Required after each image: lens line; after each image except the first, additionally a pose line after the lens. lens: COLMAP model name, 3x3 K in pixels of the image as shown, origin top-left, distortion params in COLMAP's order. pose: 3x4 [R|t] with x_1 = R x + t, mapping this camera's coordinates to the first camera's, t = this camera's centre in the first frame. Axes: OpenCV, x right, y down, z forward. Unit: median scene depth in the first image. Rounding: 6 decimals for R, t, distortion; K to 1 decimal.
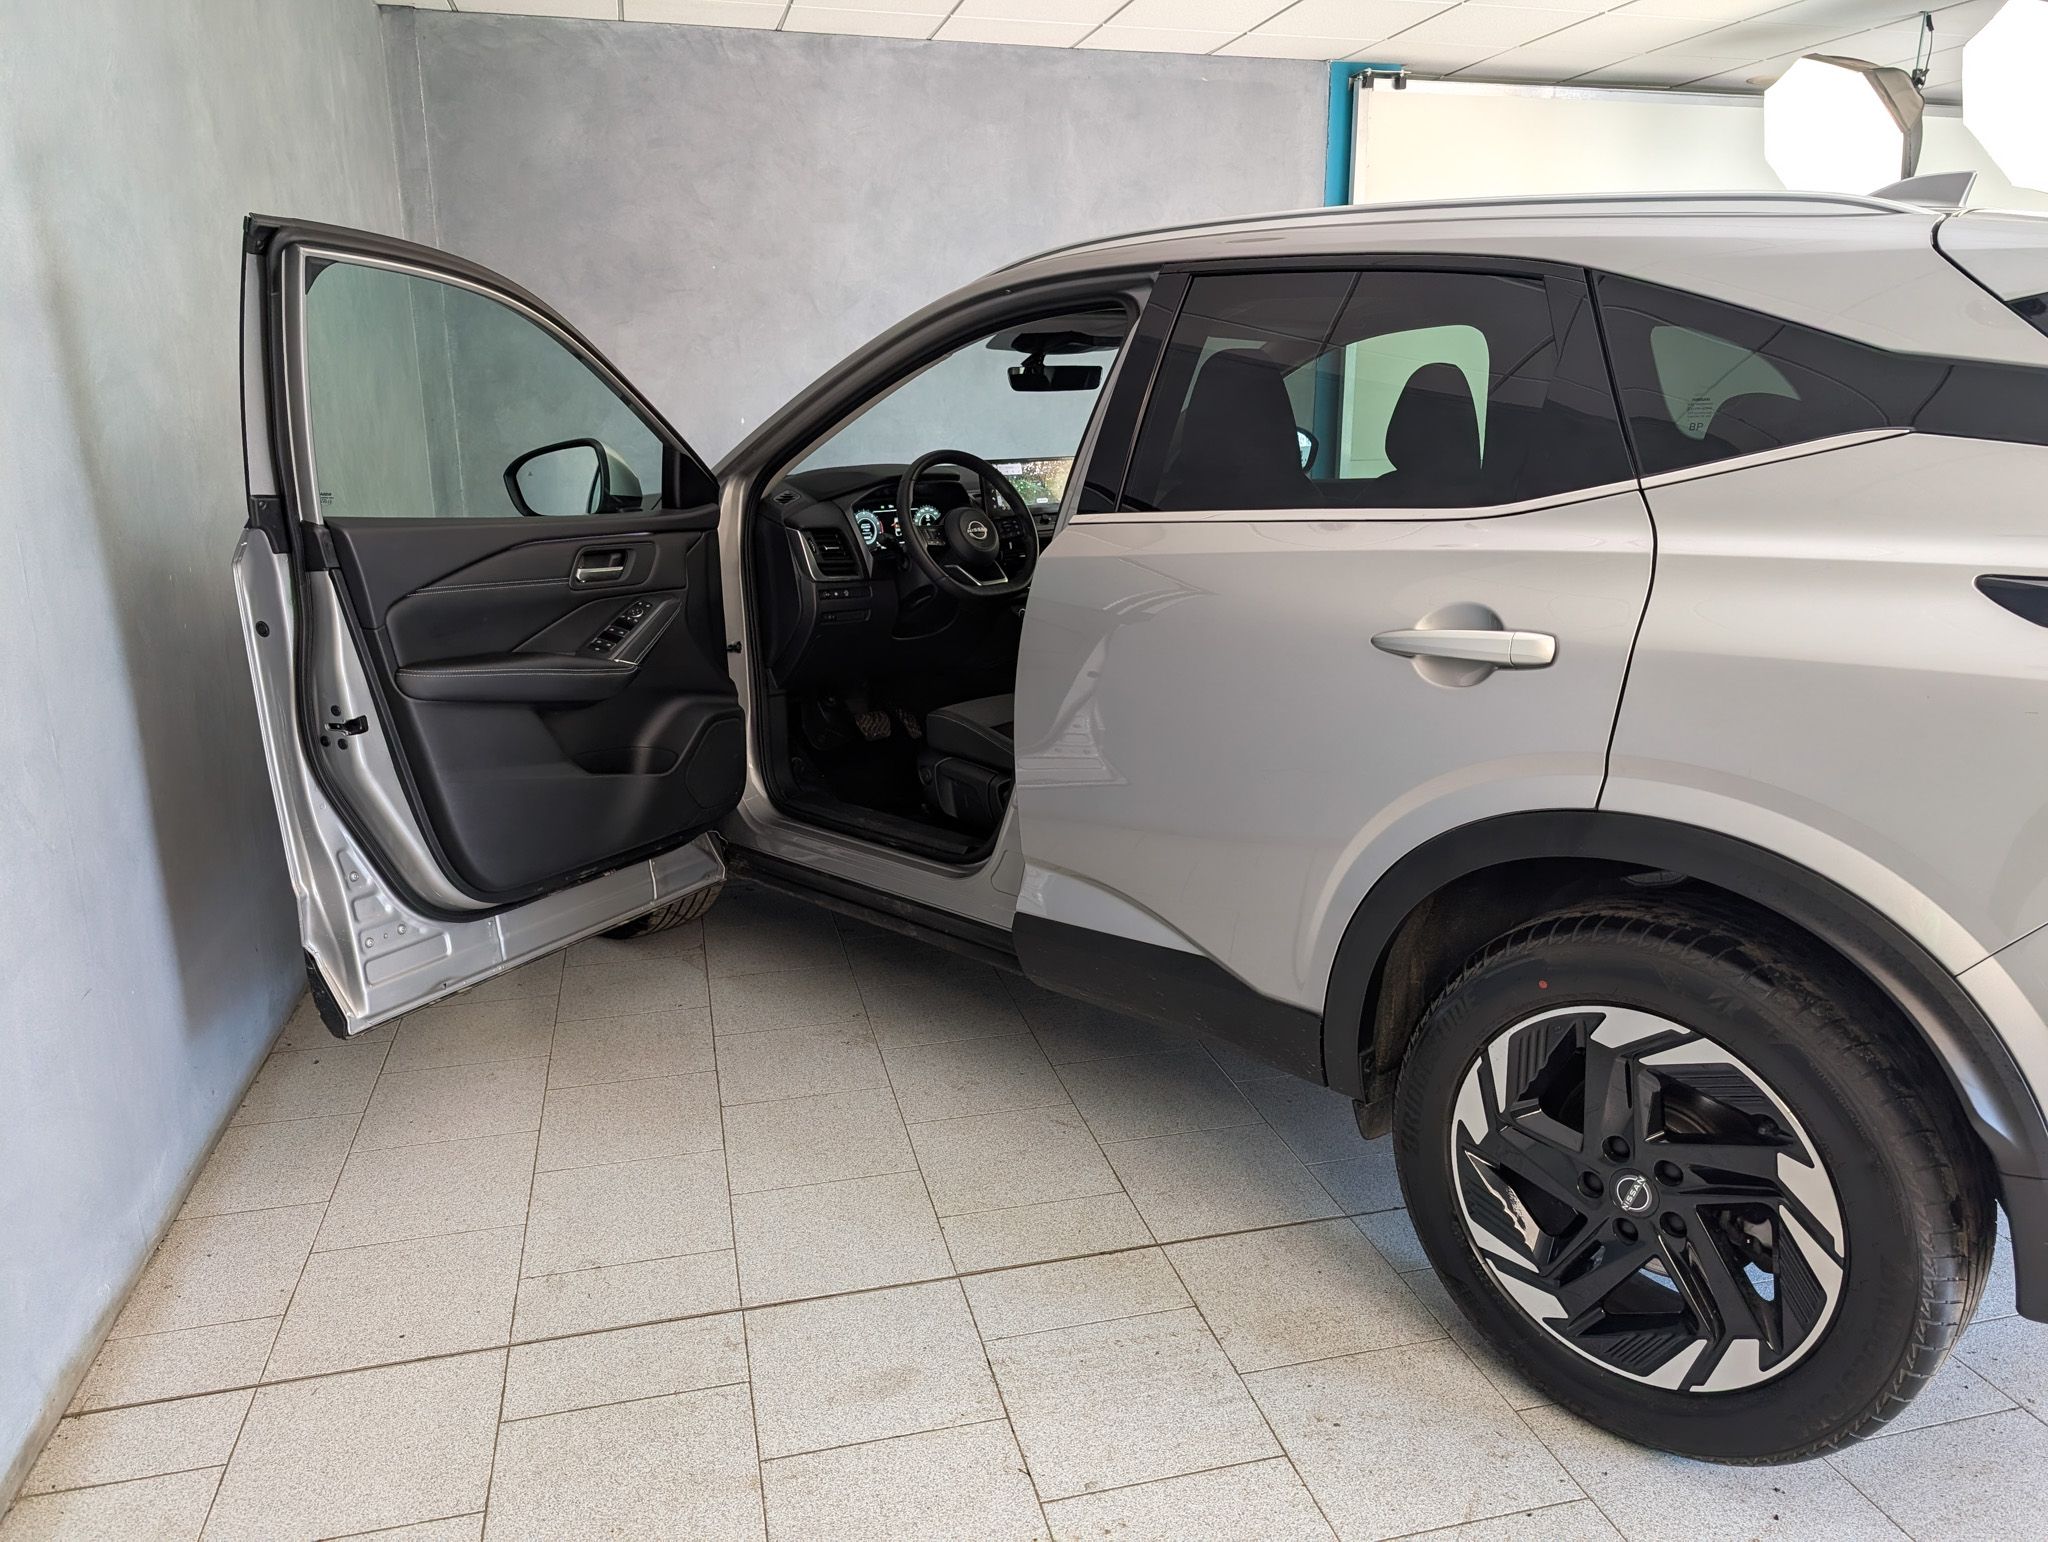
lens RADIAL K [[1418.5, 0, 1033.4], [0, 1418.5, 826.6], [0, 0, 1]] dist [0.007481, 0.002919]
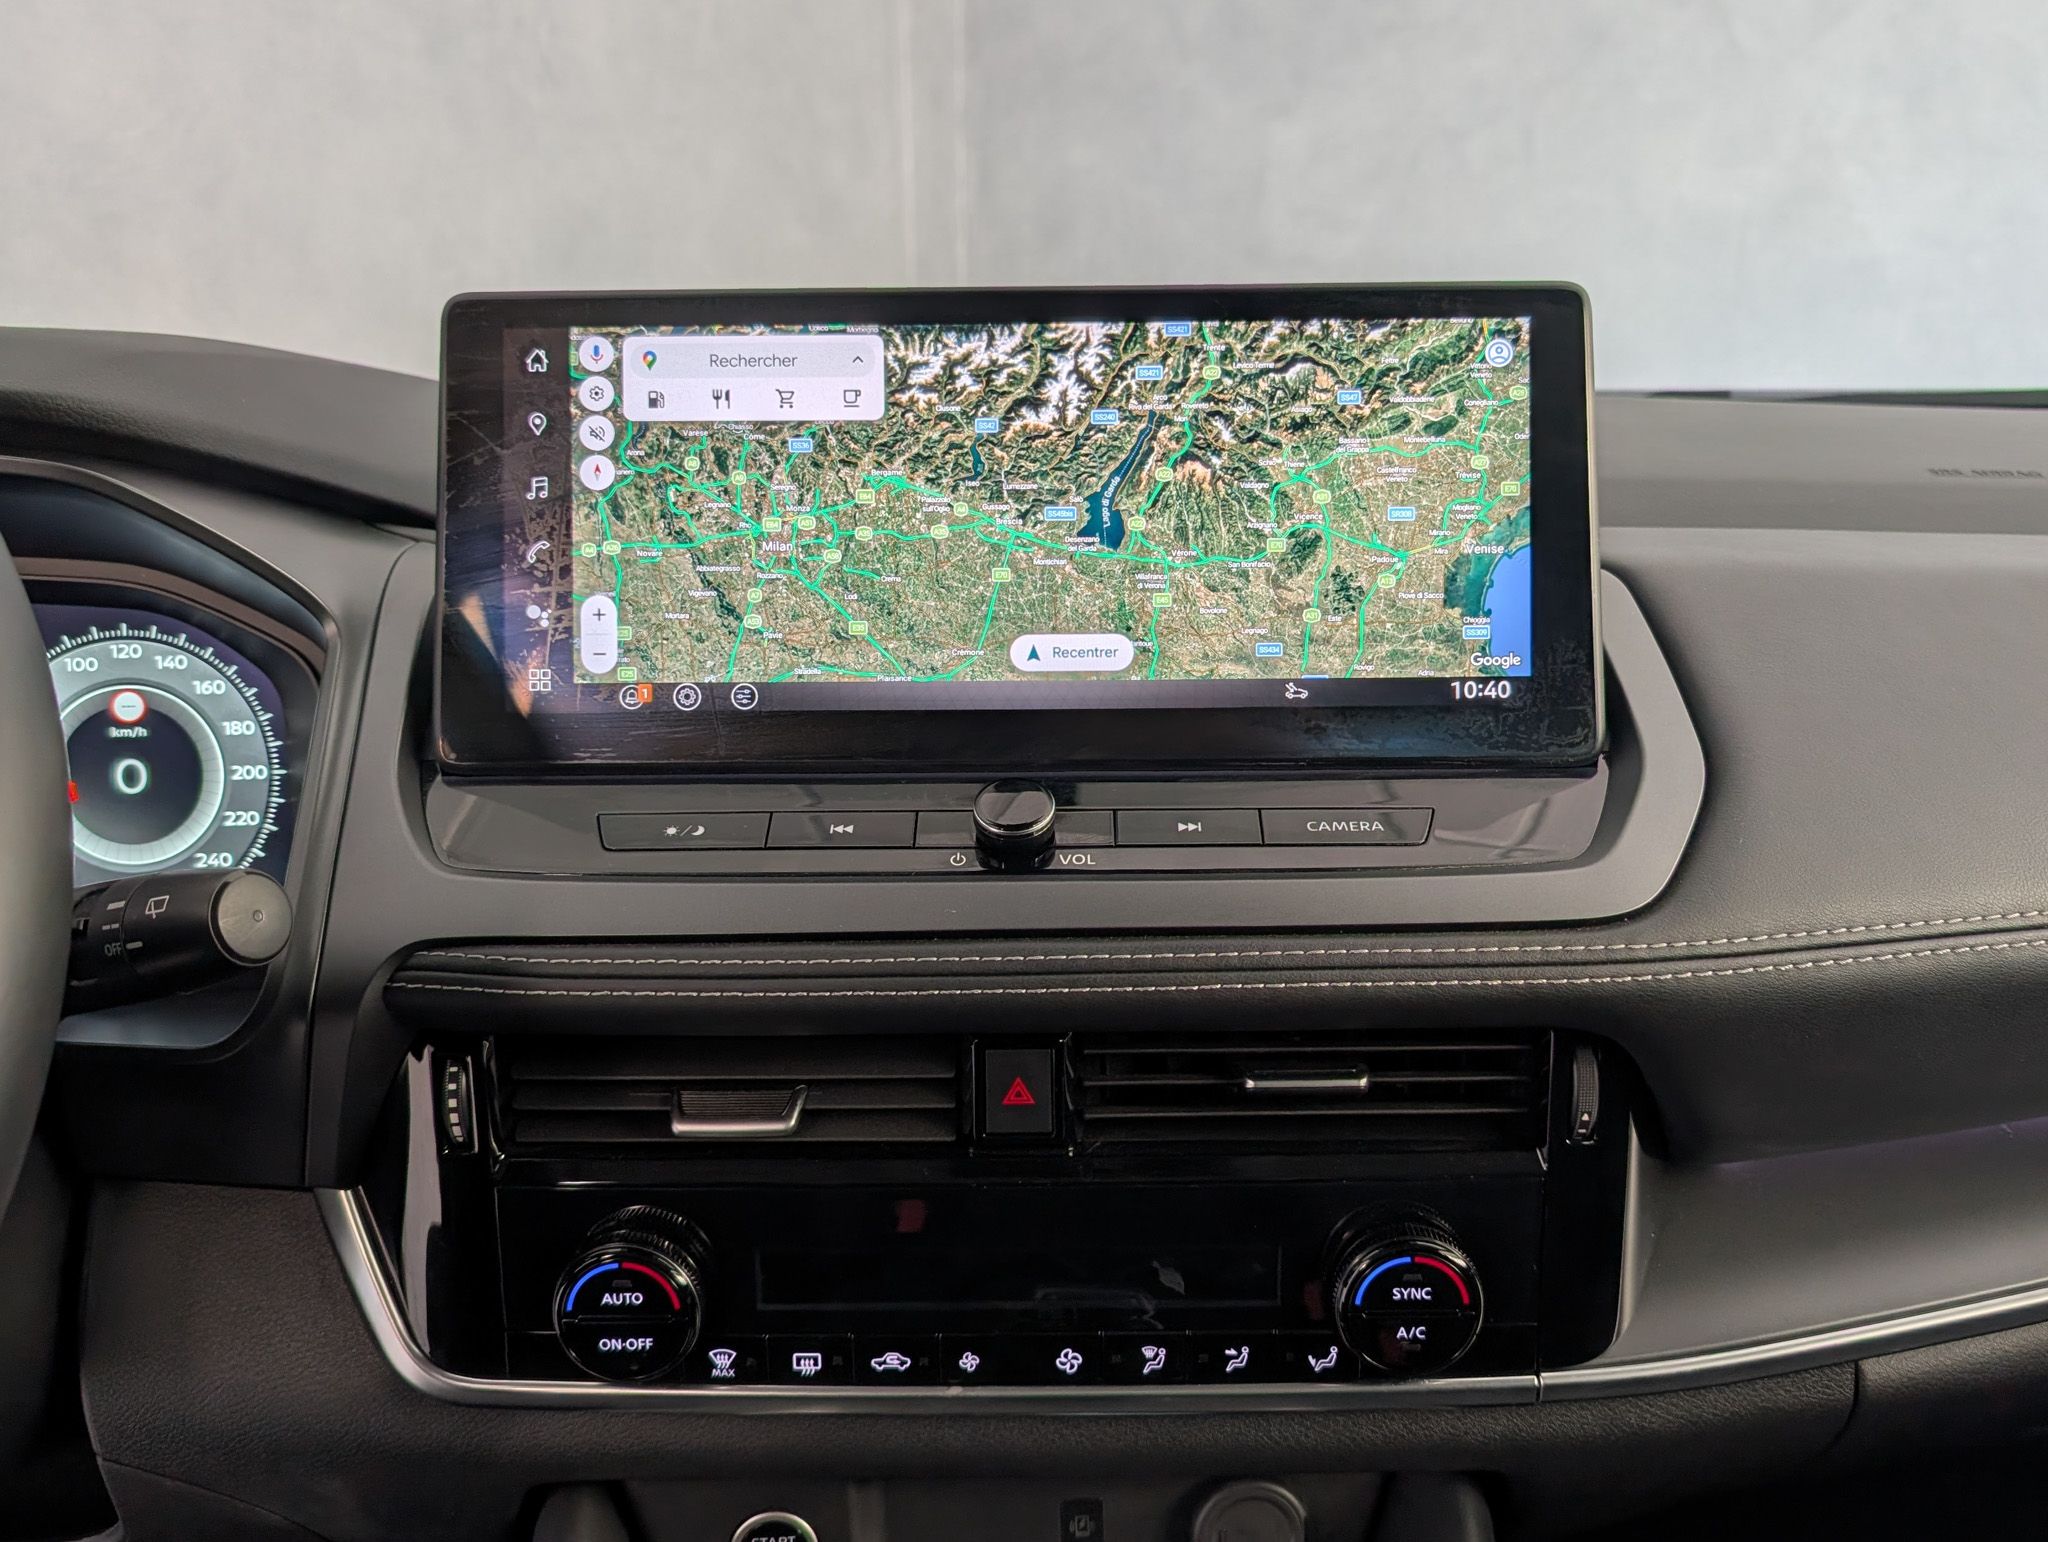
lens RADIAL K [[1864.9, 0, 1026.7], [0, 1864.9, 779.6], [0, 0, 1]] dist [0.022208, -0.034122]
pose [[0.751573, 0.139501, -0.644731, 0.118012], [-0.184514, 0.982827, -0.002436, -0.251258], [0.633319, 0.120793, 0.764406, 1.014553]]
